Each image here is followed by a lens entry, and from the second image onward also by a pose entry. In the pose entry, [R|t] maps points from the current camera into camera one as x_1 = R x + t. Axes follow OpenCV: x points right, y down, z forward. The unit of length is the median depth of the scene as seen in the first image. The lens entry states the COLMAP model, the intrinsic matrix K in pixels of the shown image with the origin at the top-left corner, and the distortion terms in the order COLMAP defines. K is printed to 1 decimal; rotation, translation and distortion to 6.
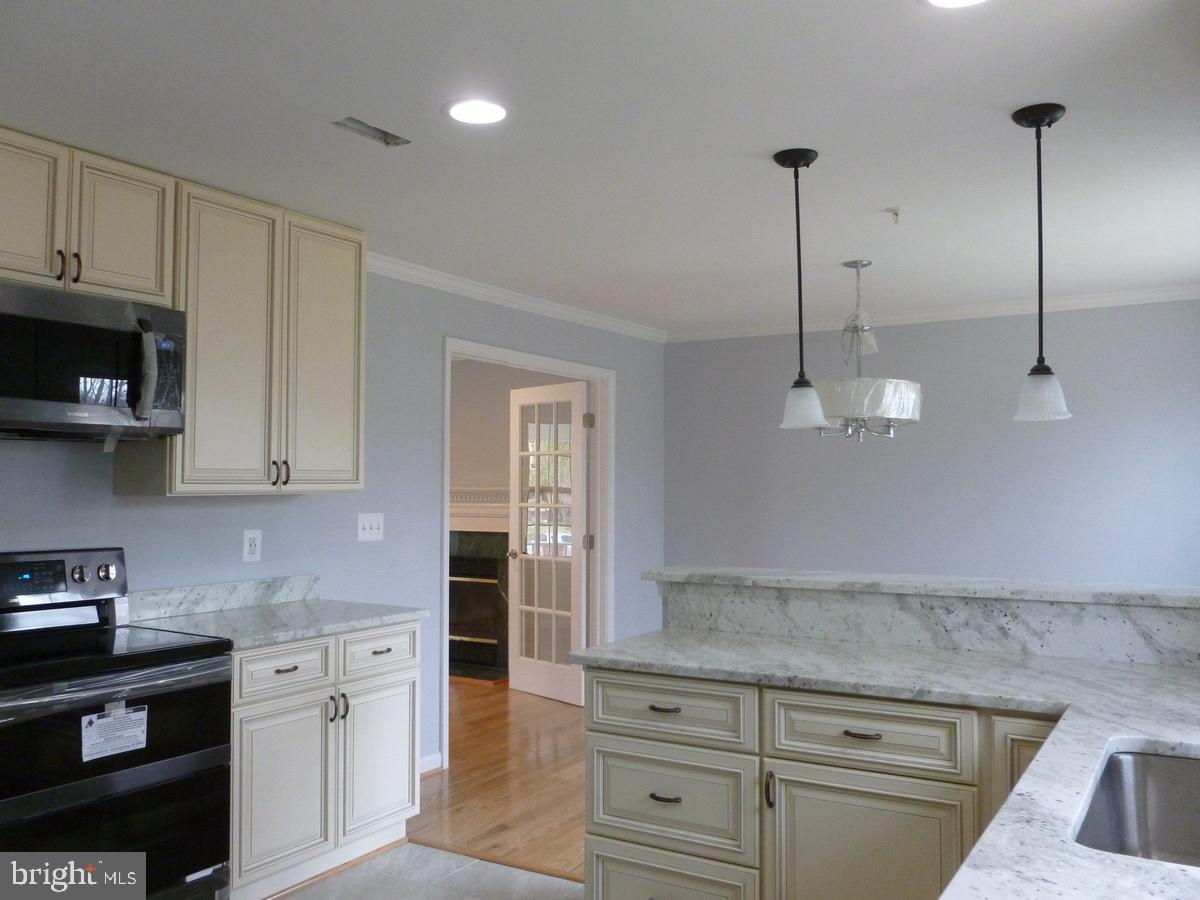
lens RADIAL K [[1021.8, 0, 600.0], [0, 1021.8, 450.0], [0, 0, 1]] dist [-0.044756, 0.003726]
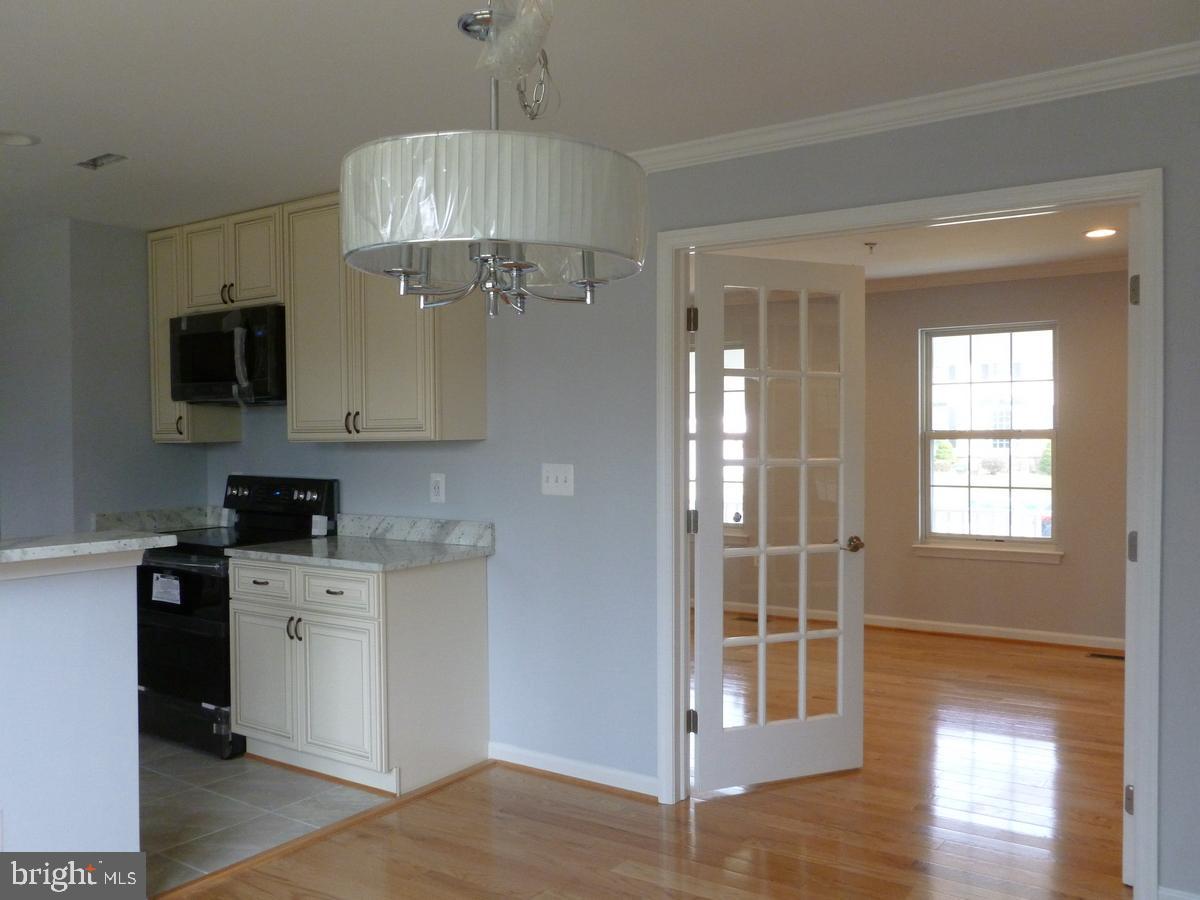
lens RADIAL K [[1021.8, 0, 600.0], [0, 1021.8, 450.0], [0, 0, 1]] dist [-0.044756, 0.003726]
pose [[-0.065372, 0.012898, -0.997778, 1.021838], [0.039262, 0.999175, 0.010344, 0.065900], [0.997088, -0.038498, -0.065824, 1.702926]]
